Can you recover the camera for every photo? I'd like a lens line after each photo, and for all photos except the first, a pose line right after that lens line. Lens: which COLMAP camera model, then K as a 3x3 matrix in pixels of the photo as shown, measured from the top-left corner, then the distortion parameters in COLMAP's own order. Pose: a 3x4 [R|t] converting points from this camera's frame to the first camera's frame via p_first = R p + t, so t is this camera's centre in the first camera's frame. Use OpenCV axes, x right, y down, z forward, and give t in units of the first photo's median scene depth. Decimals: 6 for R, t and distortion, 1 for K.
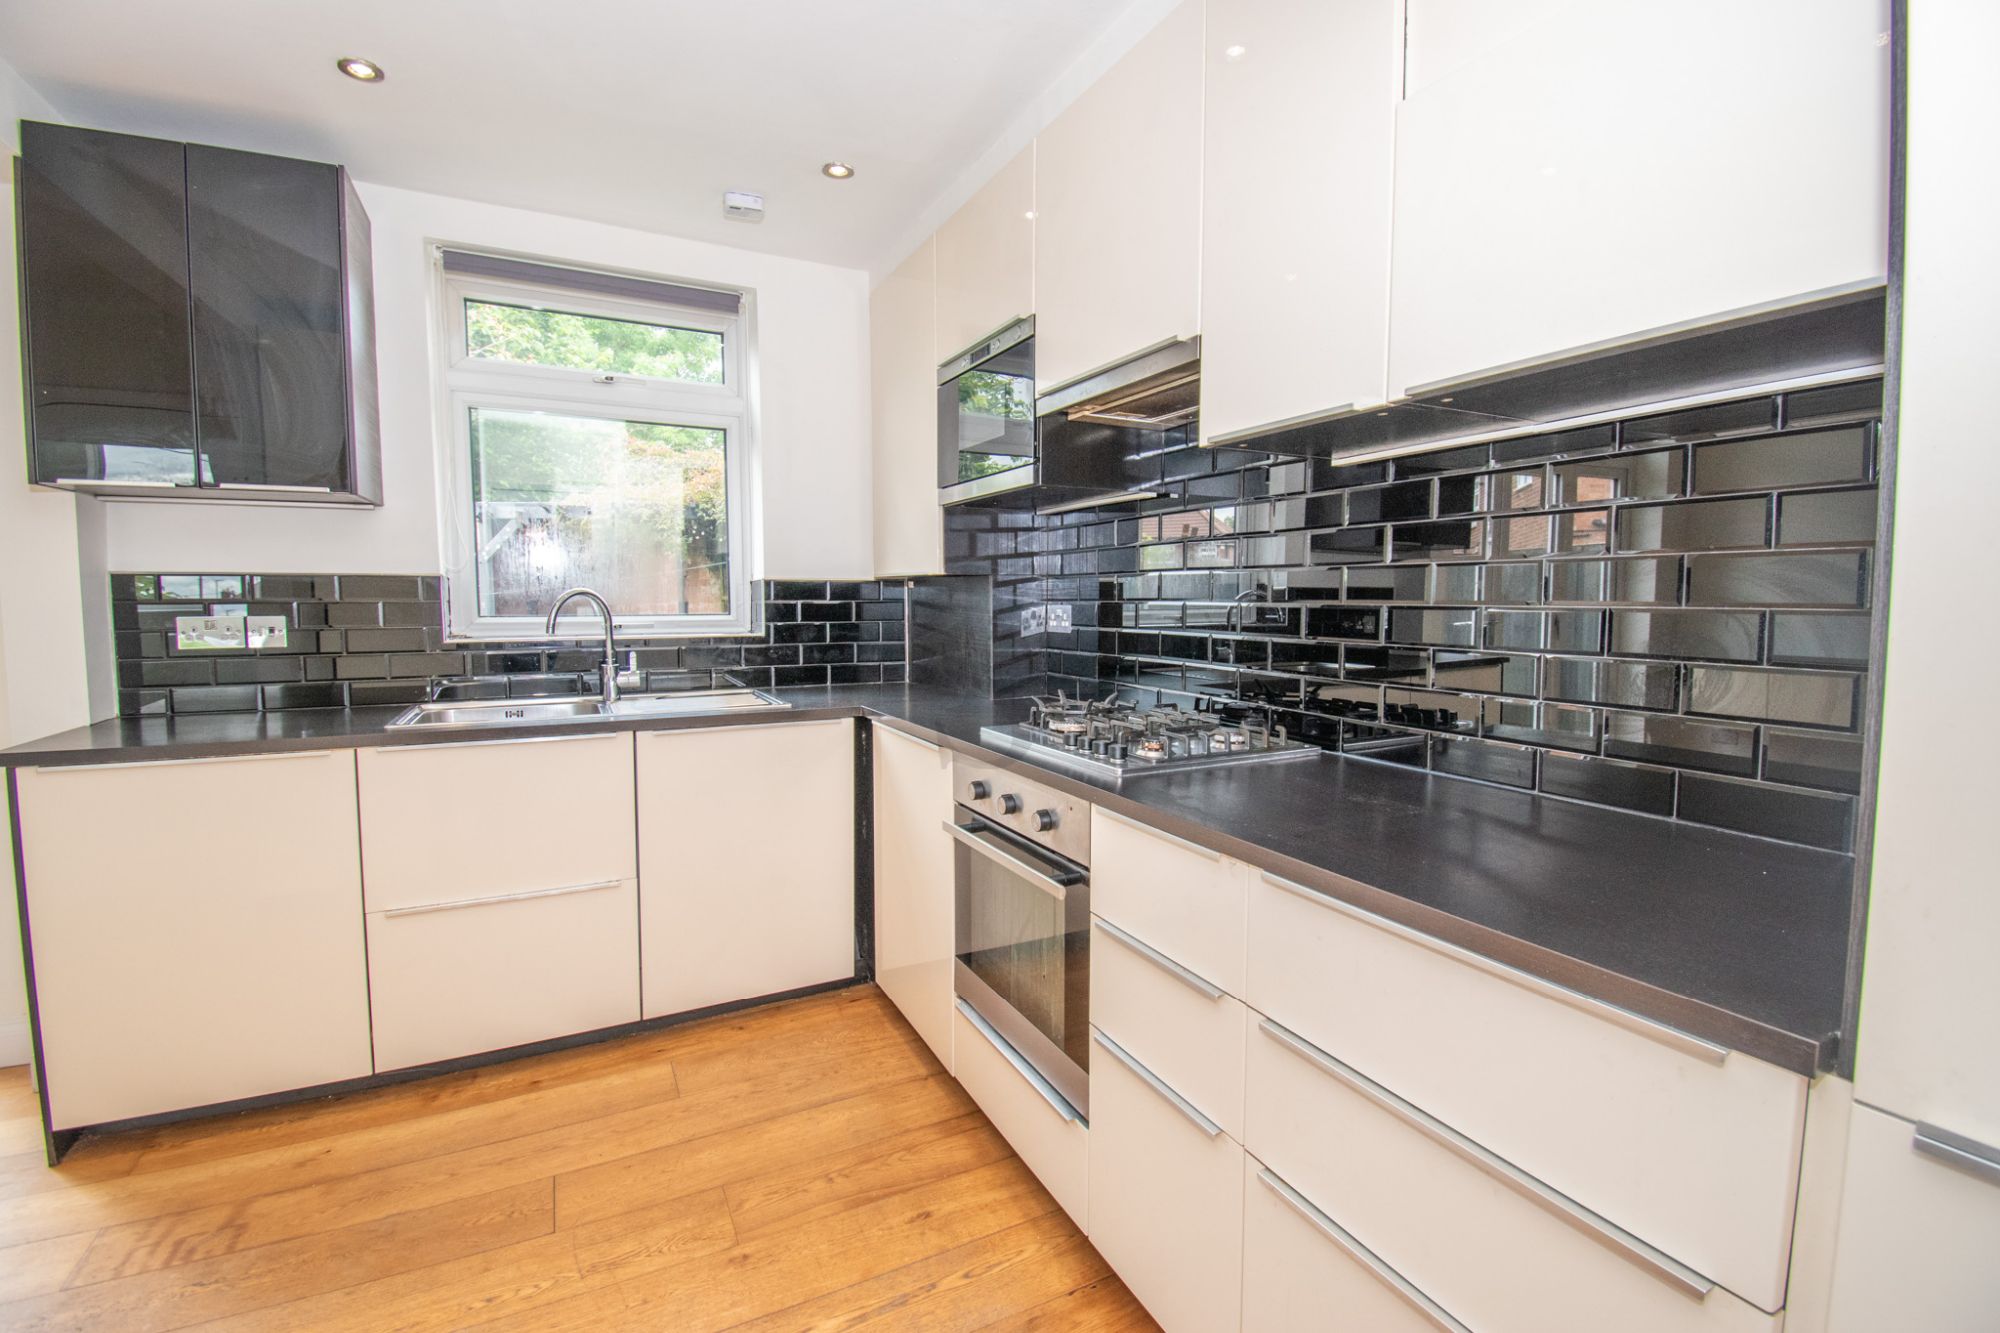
lens RADIAL K [[881.9, 0, 1007.3], [0, 881.9, 663.7], [0, 0, 1]] dist [0.016829, -0.023732]
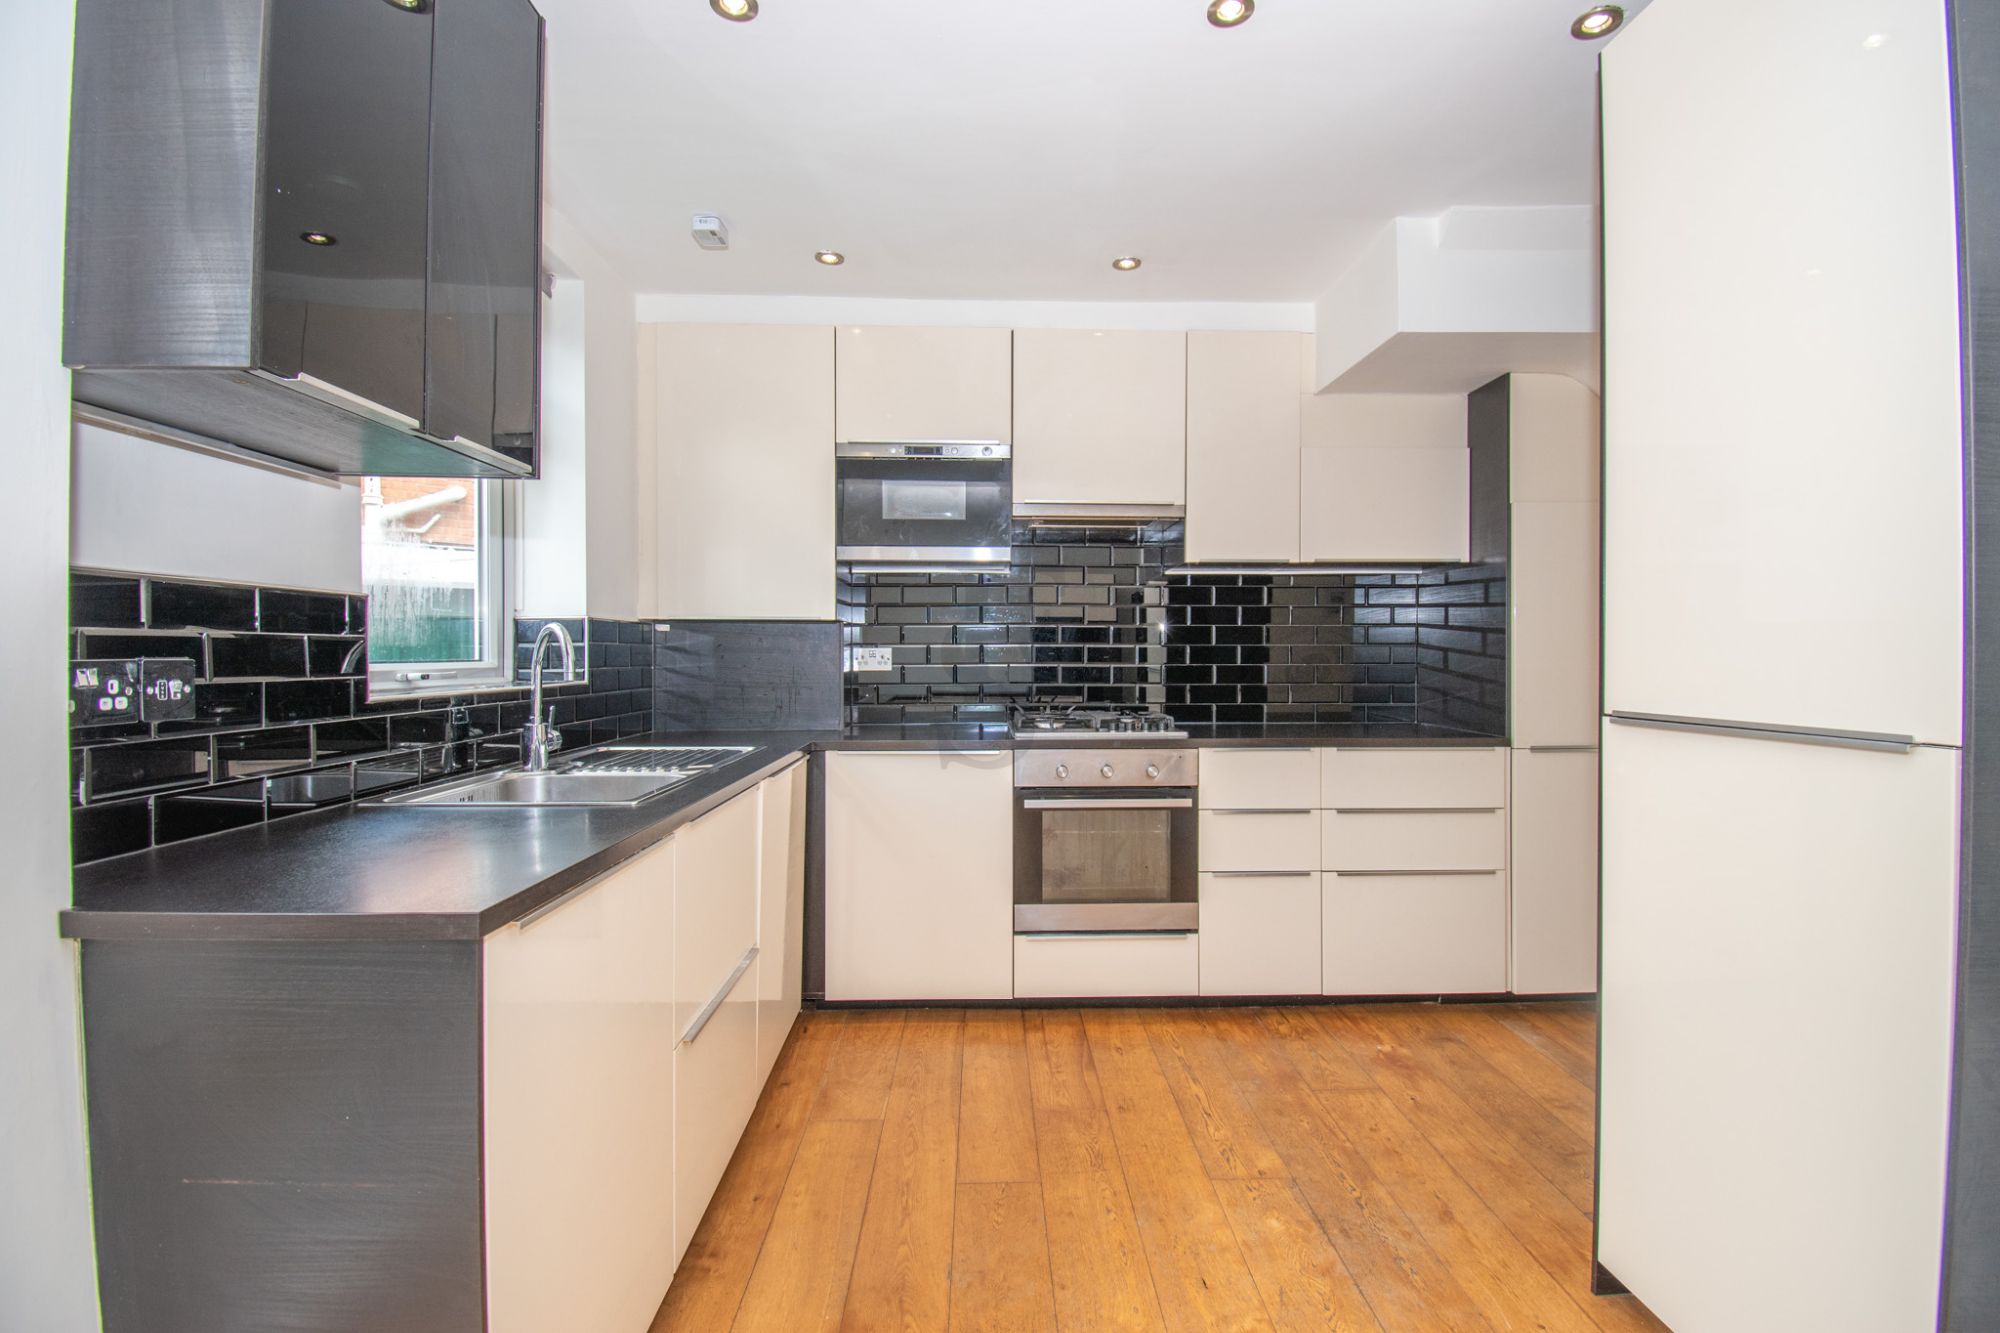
lens RADIAL K [[881.9, 0, 1007.3], [0, 881.9, 663.7], [0, 0, 1]] dist [0.016829, -0.023732]
pose [[0.428935, -0.012170, 0.903253, -1.313747], [0.072801, 0.997122, -0.021137, -0.008019], [-0.900397, 0.074824, 0.428586, 0.414033]]
